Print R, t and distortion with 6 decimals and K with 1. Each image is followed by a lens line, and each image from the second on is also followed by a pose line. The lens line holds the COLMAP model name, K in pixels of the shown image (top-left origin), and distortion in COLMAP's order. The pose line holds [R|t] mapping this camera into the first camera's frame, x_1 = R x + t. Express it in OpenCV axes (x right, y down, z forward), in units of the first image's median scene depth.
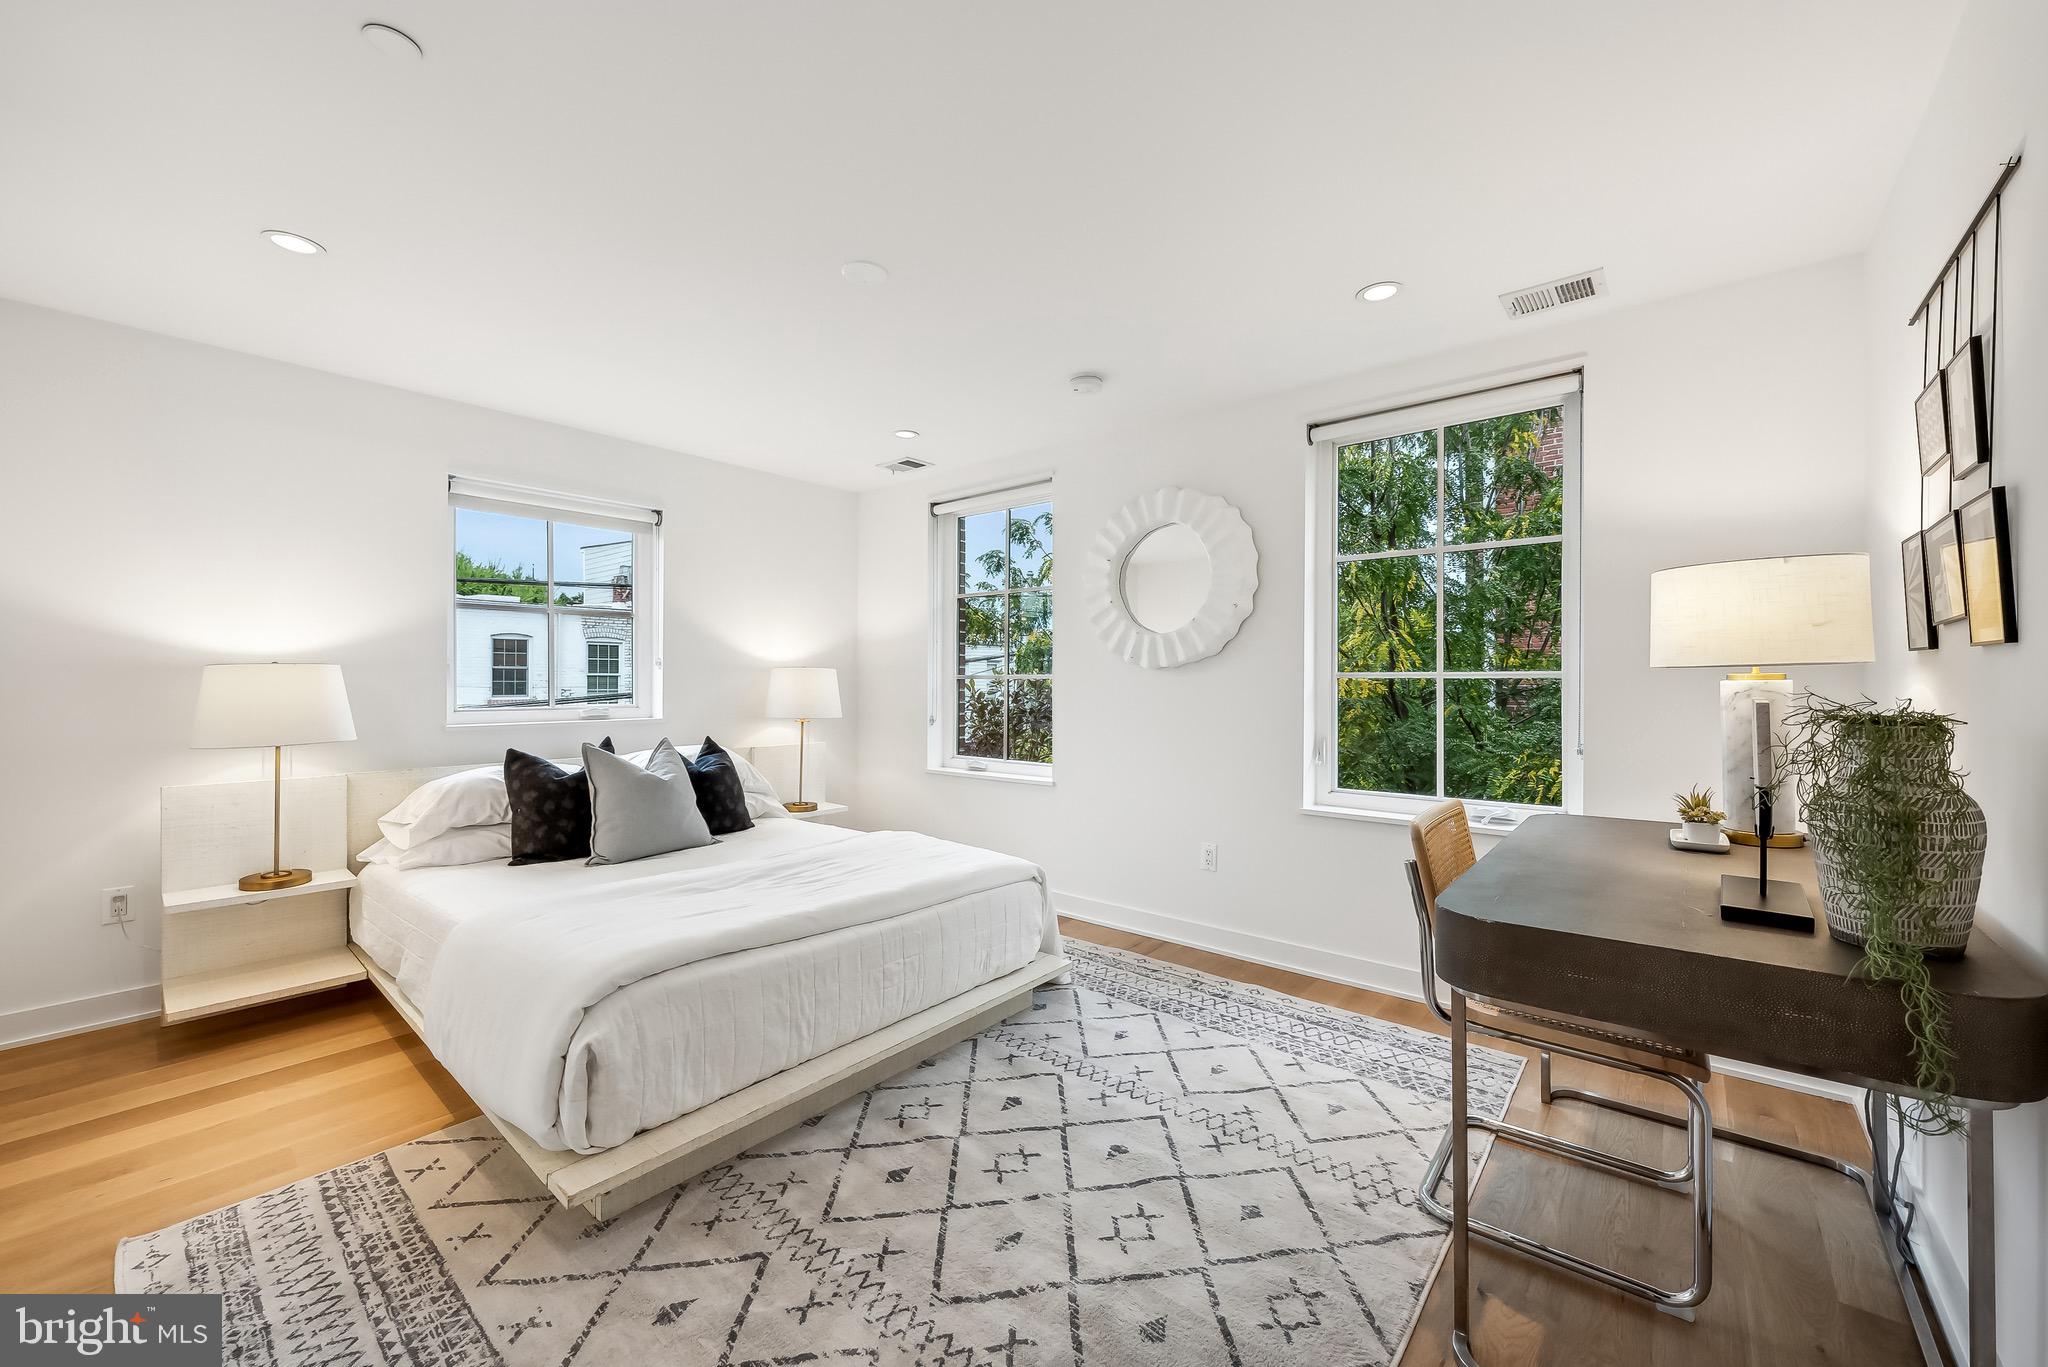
lens RADIAL K [[778.8, 0, 1024.0], [0, 778.8, 683.5], [0, 0, 1]] dist [-0.011980, -0.000018]
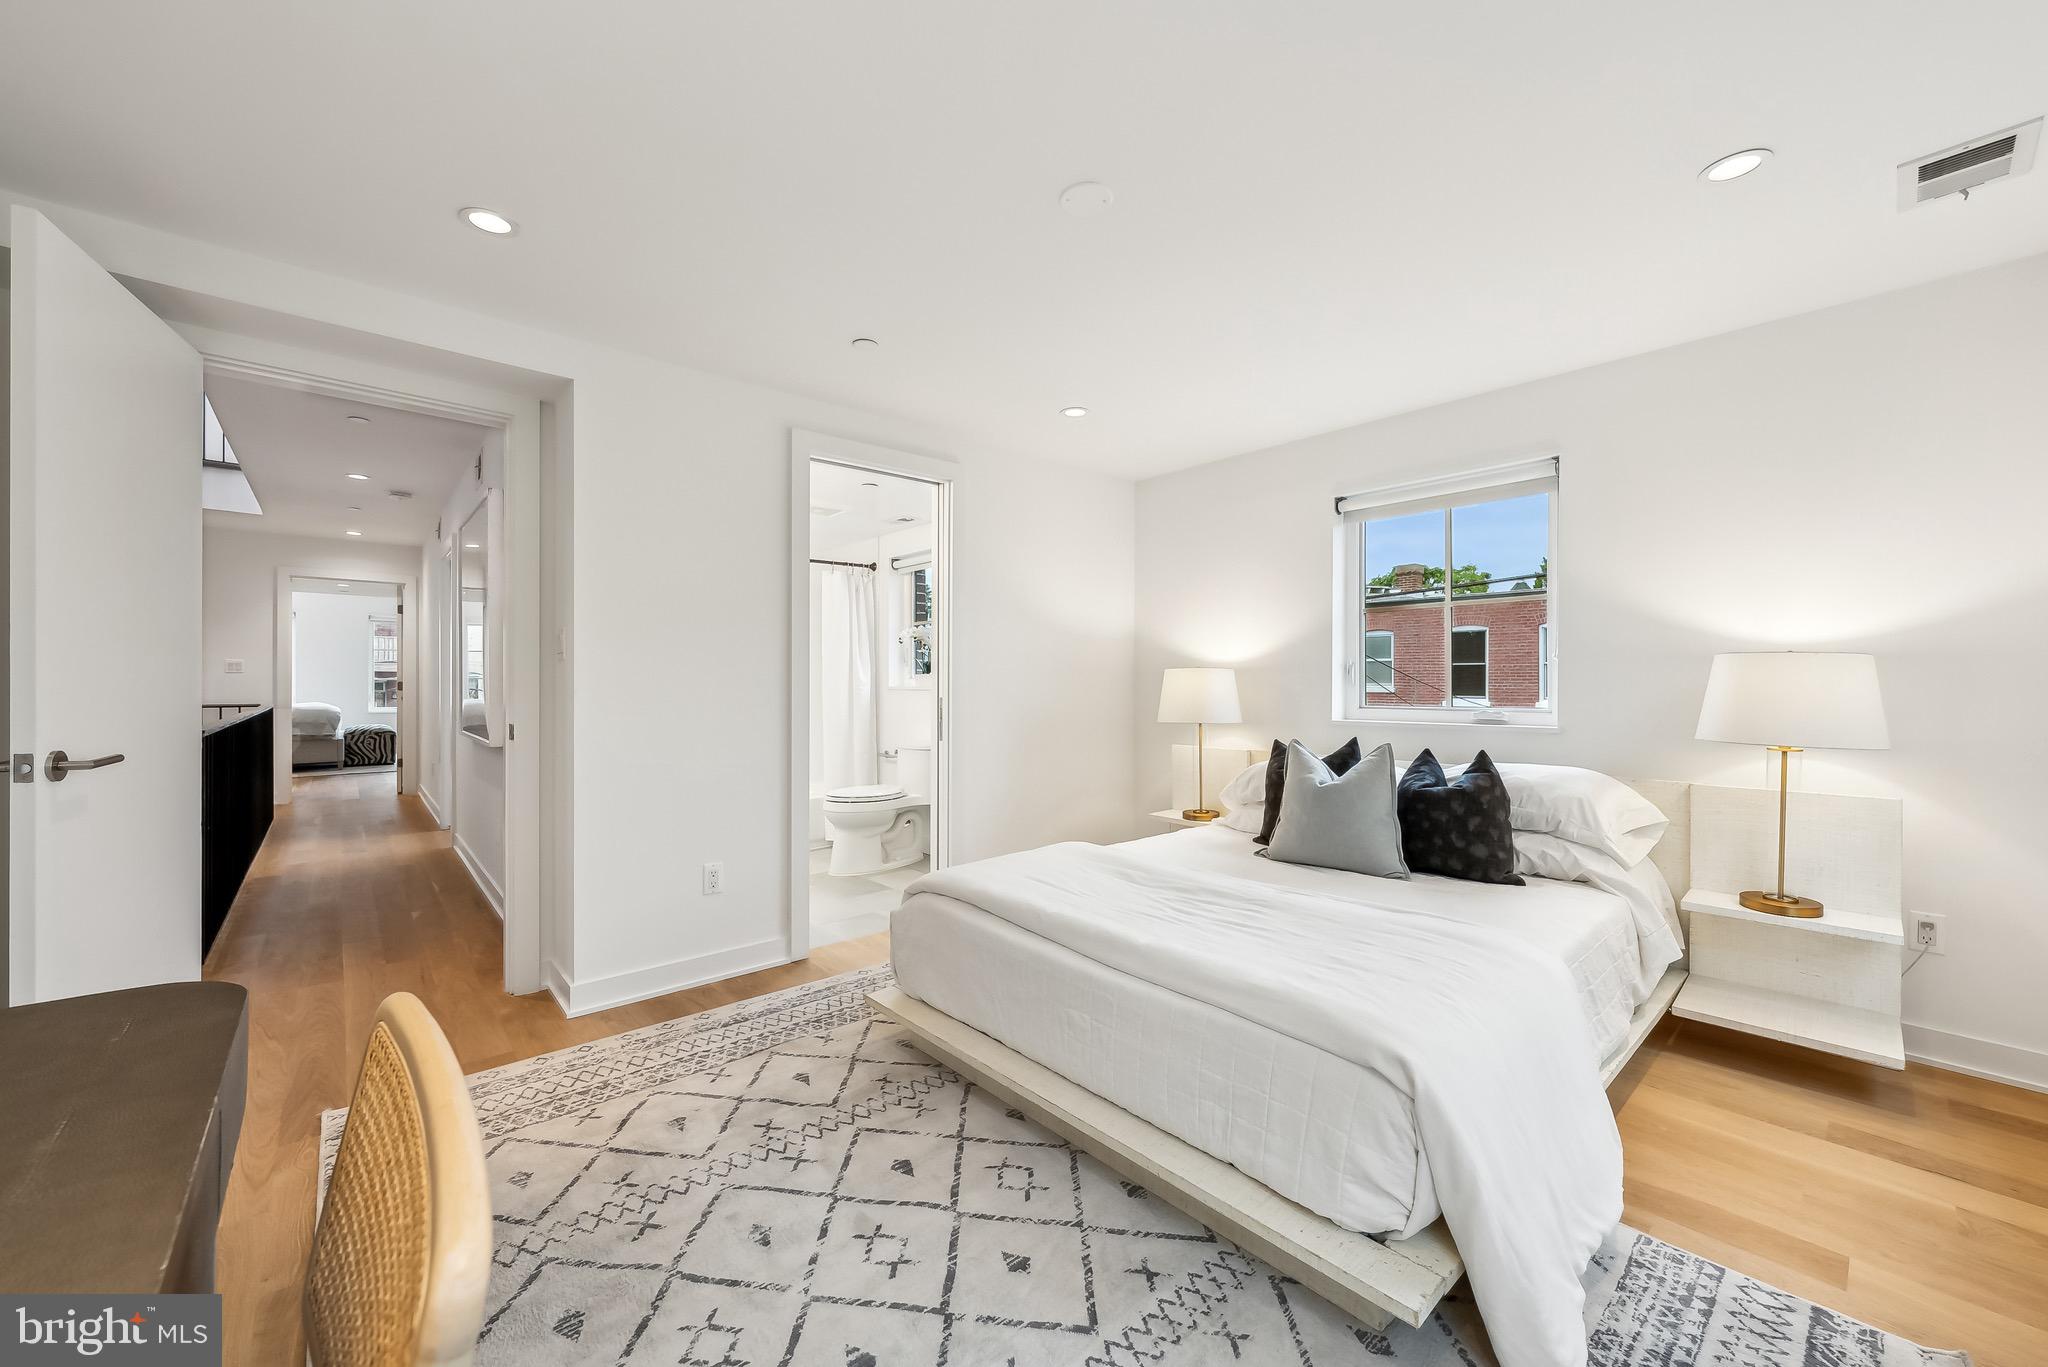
lens RADIAL K [[772.0, 0, 1018.7], [0, 772.0, 684.4], [0, 0, 1]] dist [-0.003610, 0.000099]
pose [[-0.145153, 0.003857, -0.989402, 0.720792], [-0.003105, 0.999986, 0.004354, 0.004298], [0.989404, 0.003705, -0.145139, 1.161830]]
